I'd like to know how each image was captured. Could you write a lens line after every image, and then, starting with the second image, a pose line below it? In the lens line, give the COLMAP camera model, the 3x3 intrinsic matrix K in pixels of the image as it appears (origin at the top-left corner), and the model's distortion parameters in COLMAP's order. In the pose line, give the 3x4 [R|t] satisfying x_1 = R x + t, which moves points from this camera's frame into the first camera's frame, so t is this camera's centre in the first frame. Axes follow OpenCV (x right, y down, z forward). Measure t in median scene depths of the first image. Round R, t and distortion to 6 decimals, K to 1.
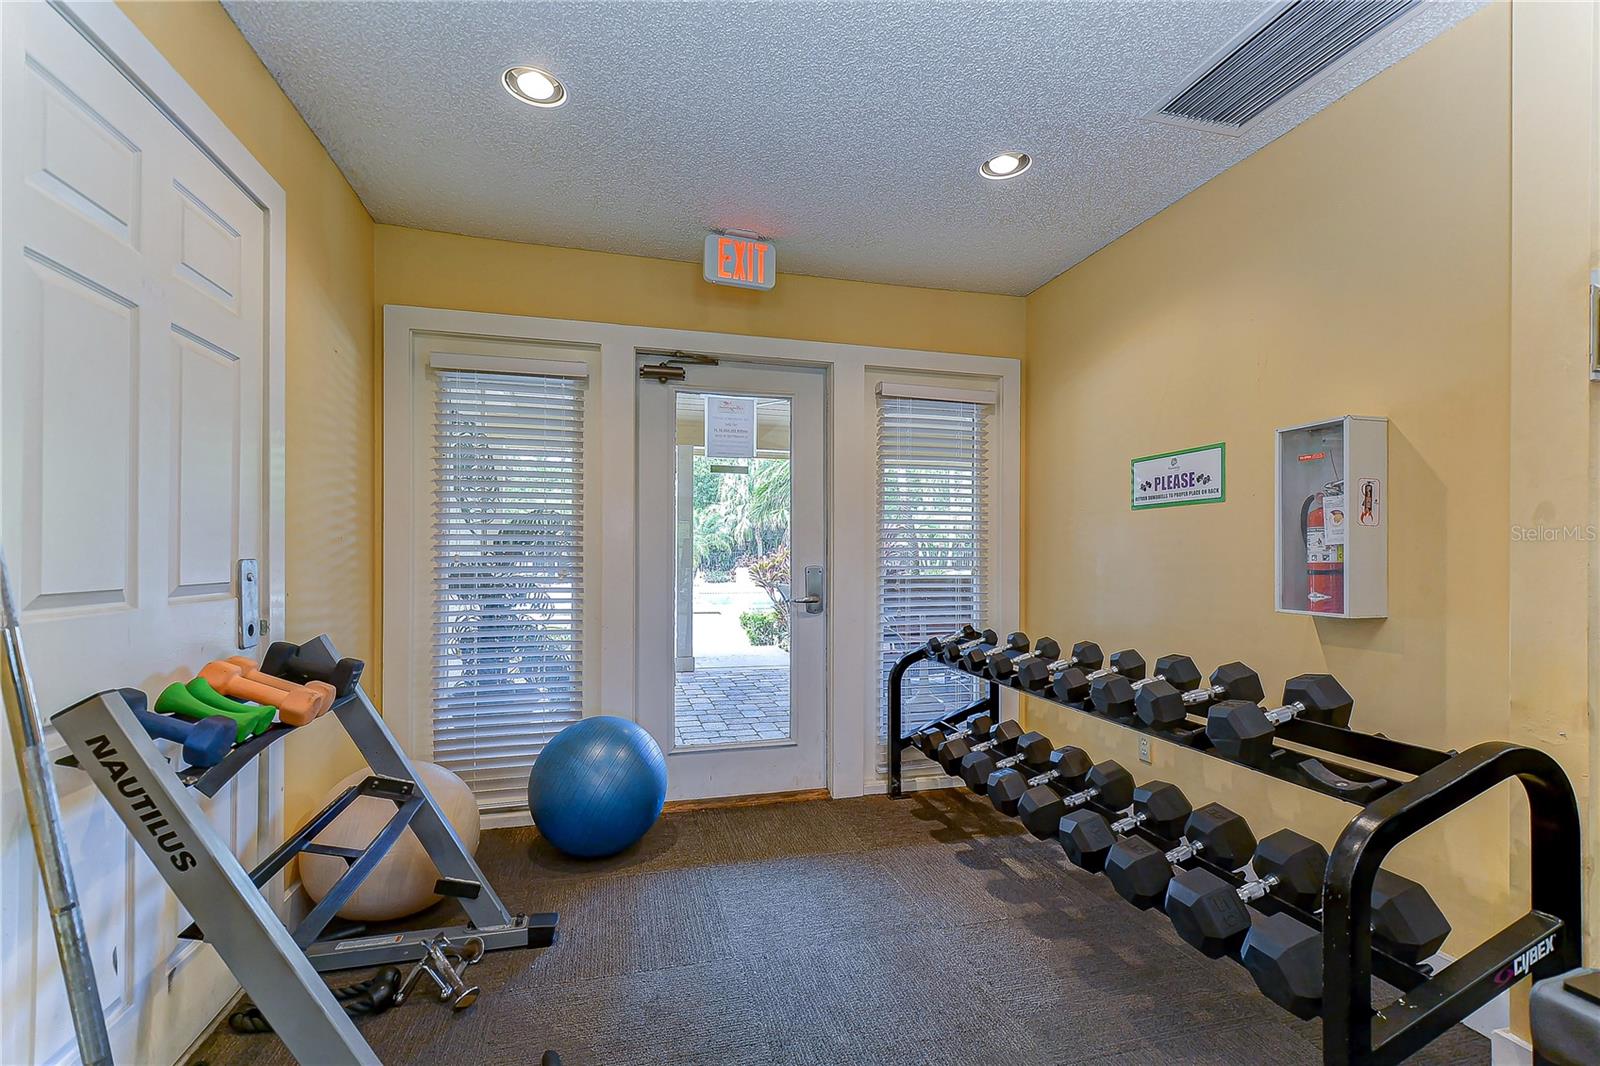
lens RADIAL K [[733.6, 0, 813.1], [0, 733.6, 548.3], [0, 0, 1]] dist [0.009075, -0.008818]
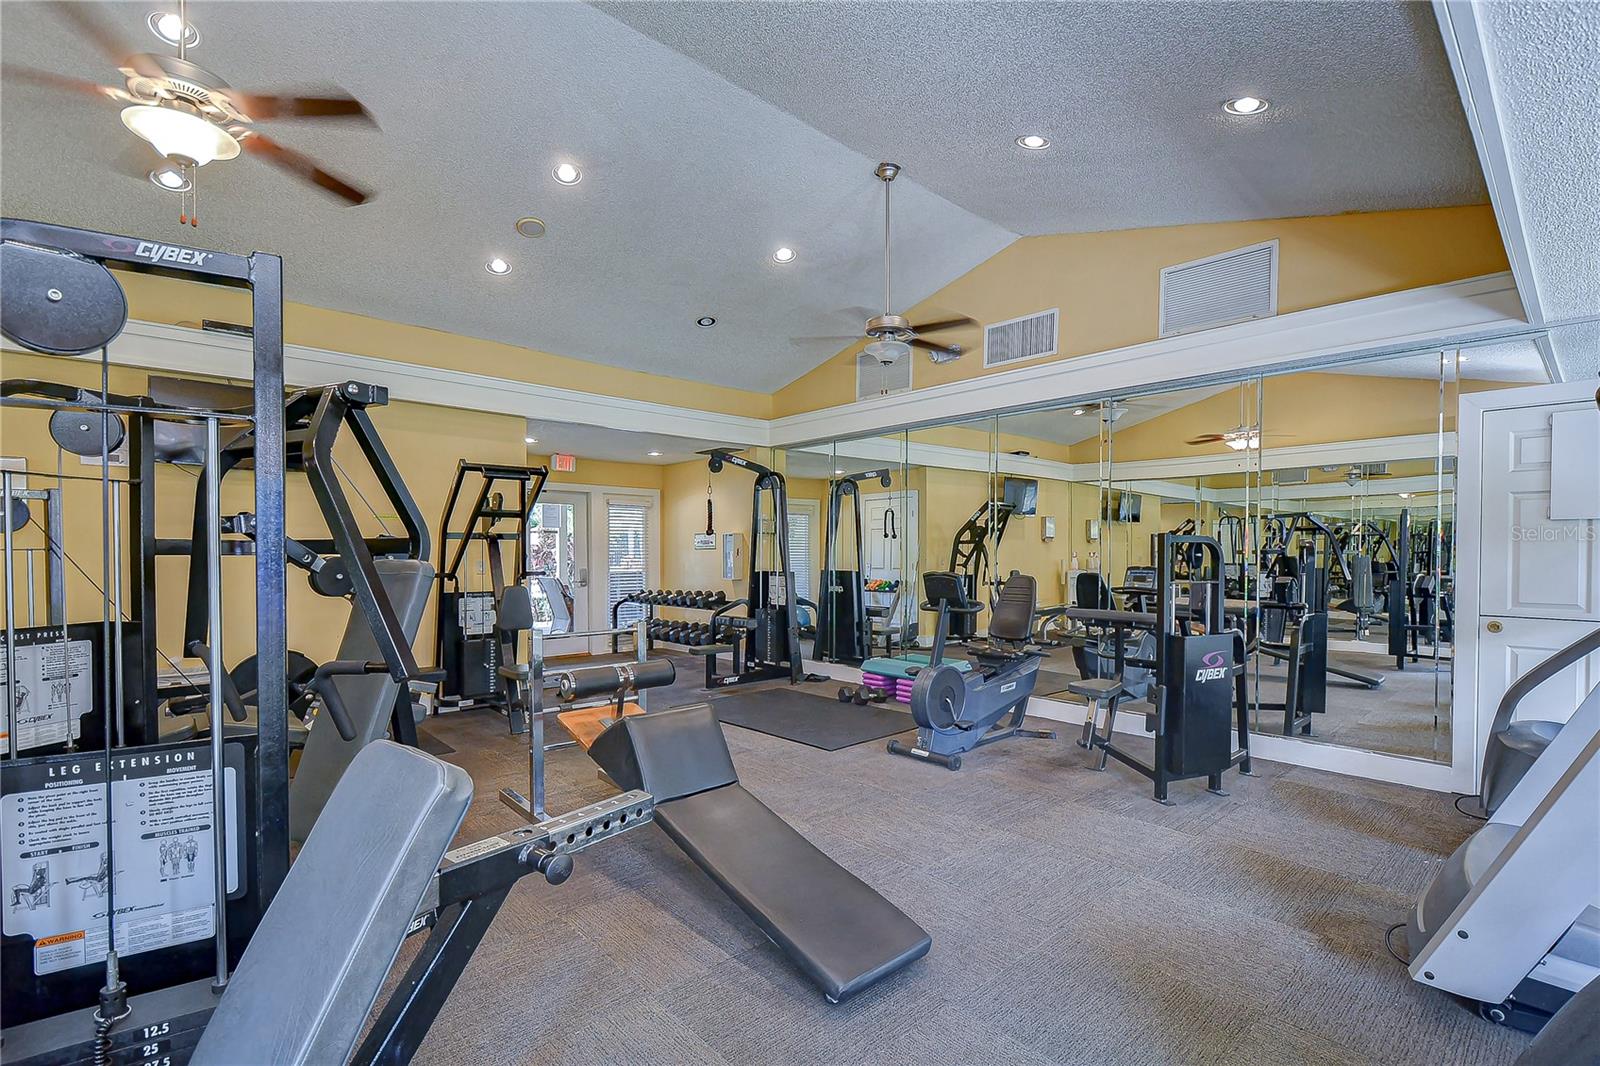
lens RADIAL K [[733.6, 0, 813.1], [0, 733.6, 548.3], [0, 0, 1]] dist [0.009075, -0.008818]
pose [[0.892635, -0.006452, 0.450734, -0.475785], [0.004096, 0.999972, 0.006202, -0.064885], [-0.450761, -0.003690, 0.892637, -1.821723]]
